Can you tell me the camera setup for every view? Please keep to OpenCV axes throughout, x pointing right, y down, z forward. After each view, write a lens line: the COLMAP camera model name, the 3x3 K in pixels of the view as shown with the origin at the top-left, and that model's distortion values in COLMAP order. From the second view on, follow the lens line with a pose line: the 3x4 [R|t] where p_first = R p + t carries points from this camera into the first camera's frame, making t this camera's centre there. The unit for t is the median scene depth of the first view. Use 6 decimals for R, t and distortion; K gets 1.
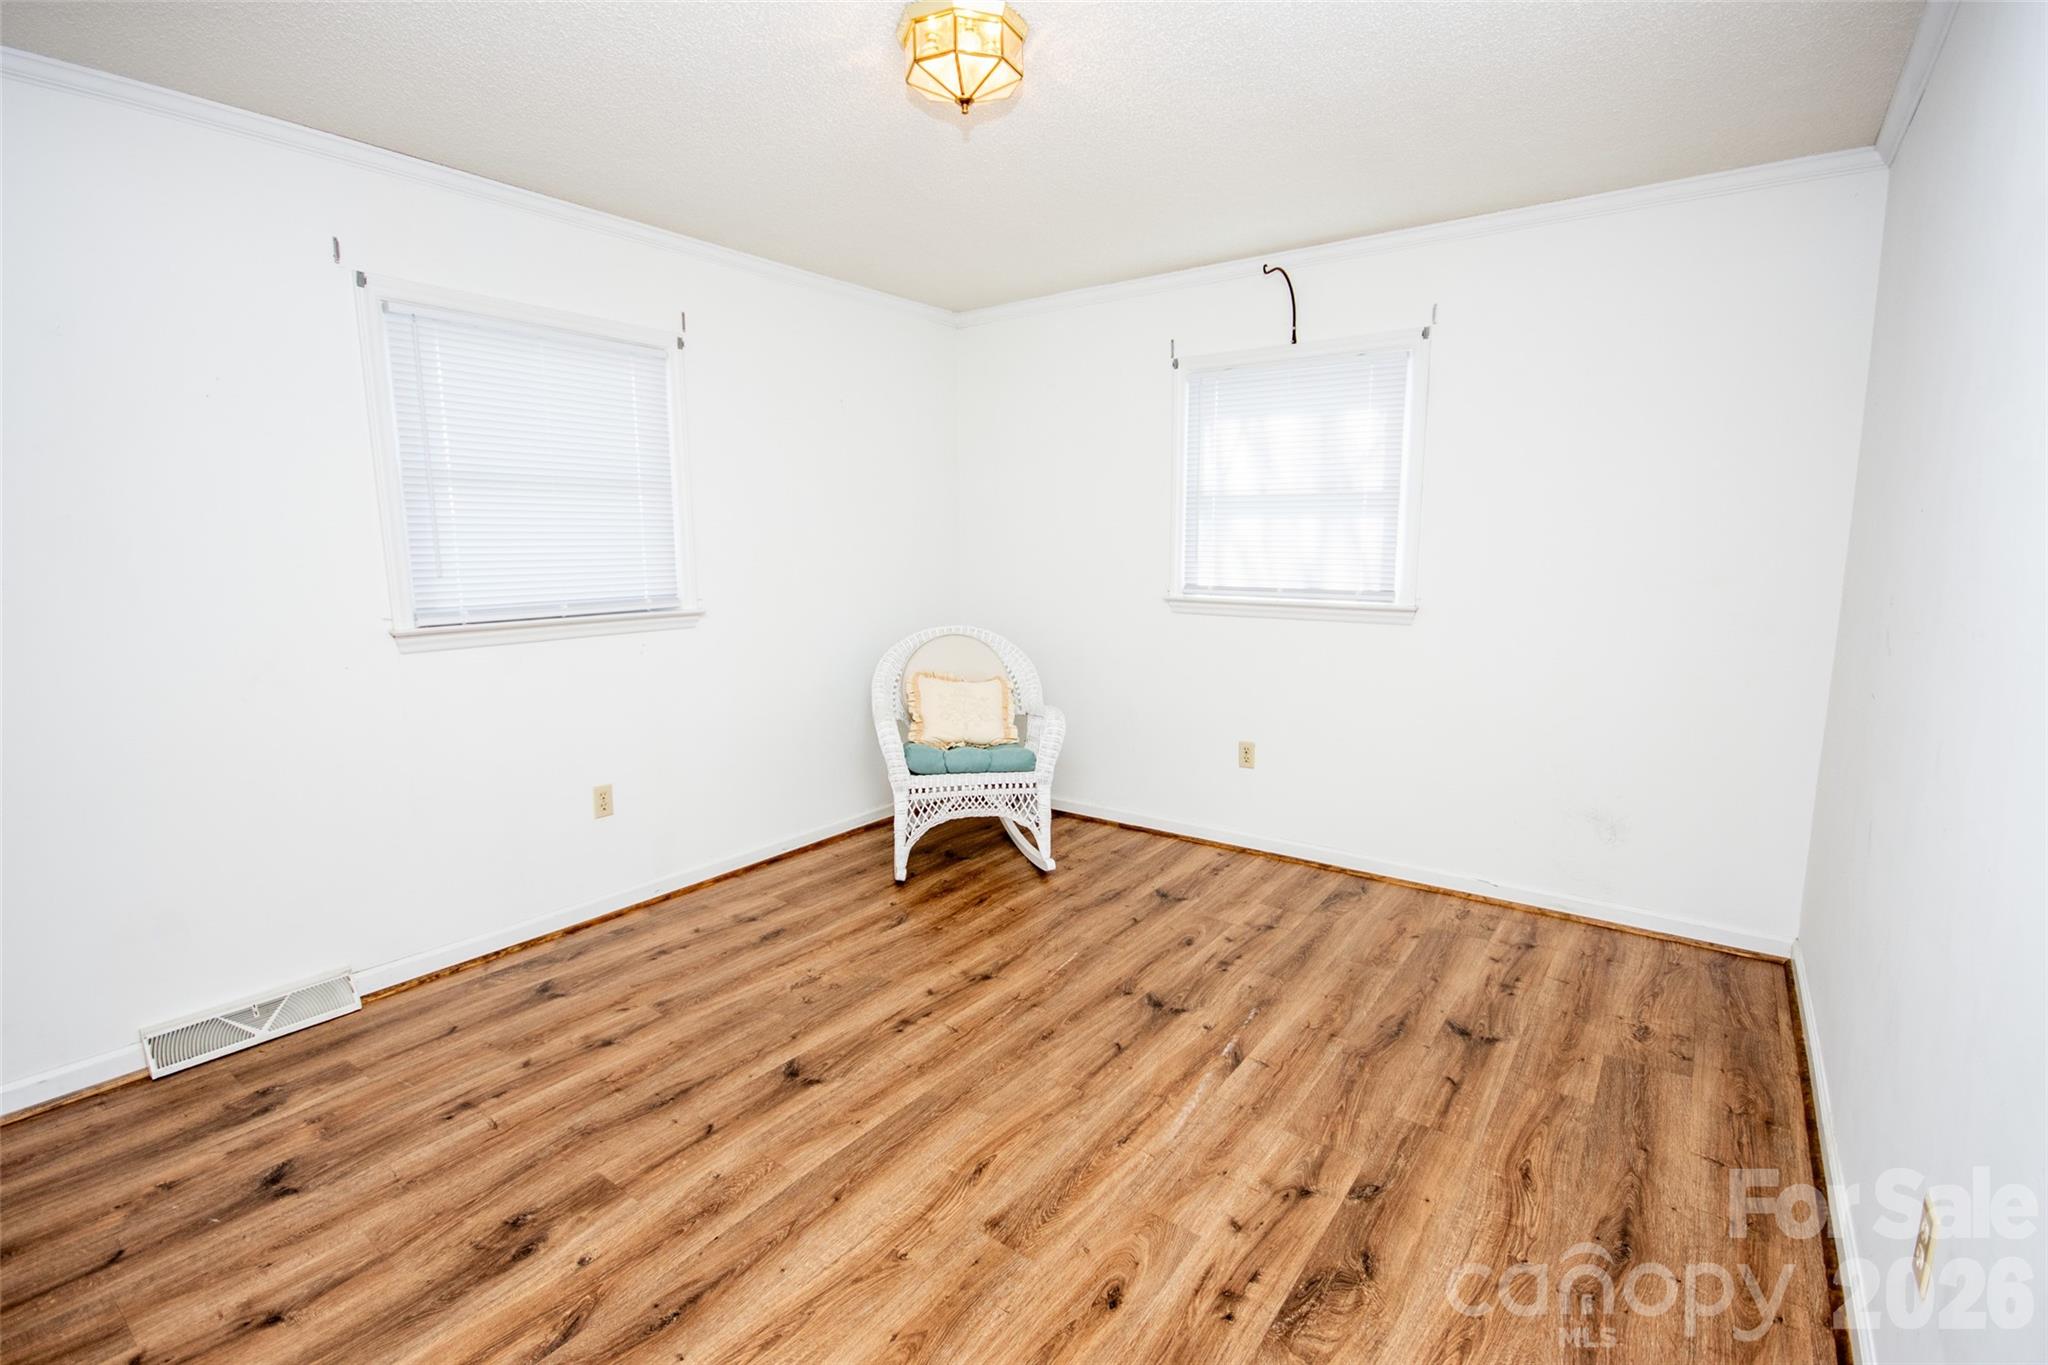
lens RADIAL K [[947.7, 0, 1033.1], [0, 947.7, 678.9], [0, 0, 1]] dist [-0.001416, 0.000512]
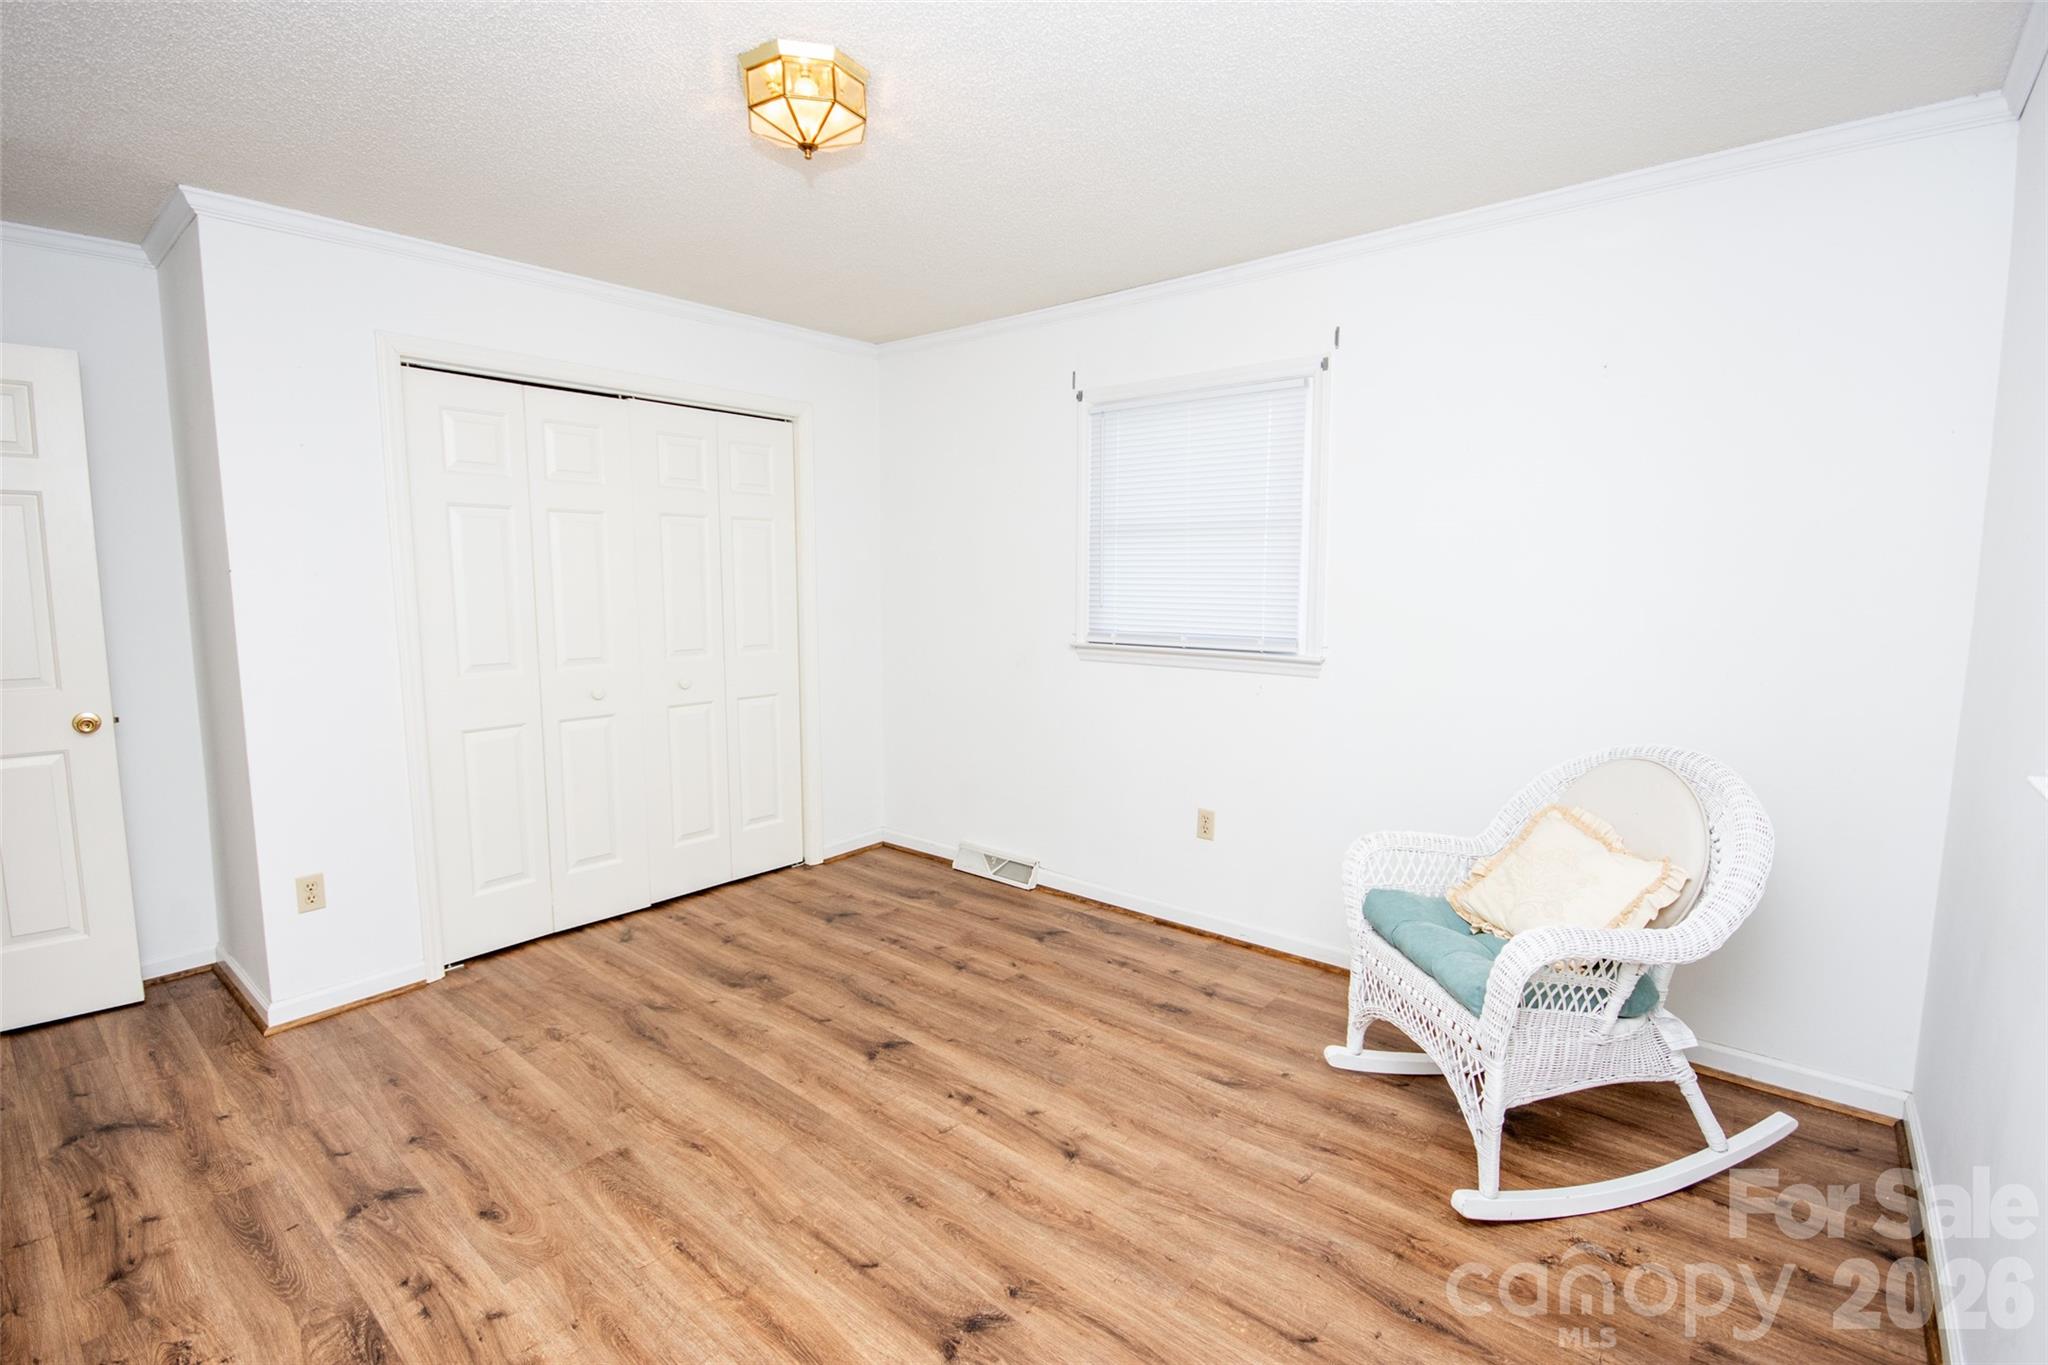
lens RADIAL K [[928.8, 0, 1031.7], [0, 928.8, 671.5], [0, 0, 1]] dist [0.004888, -0.014499]
pose [[-0.070209, 0.105468, -0.991941, 0.803521], [-0.147865, 0.982309, 0.114910, -0.181445], [0.986512, 0.154741, -0.053372, 1.168377]]
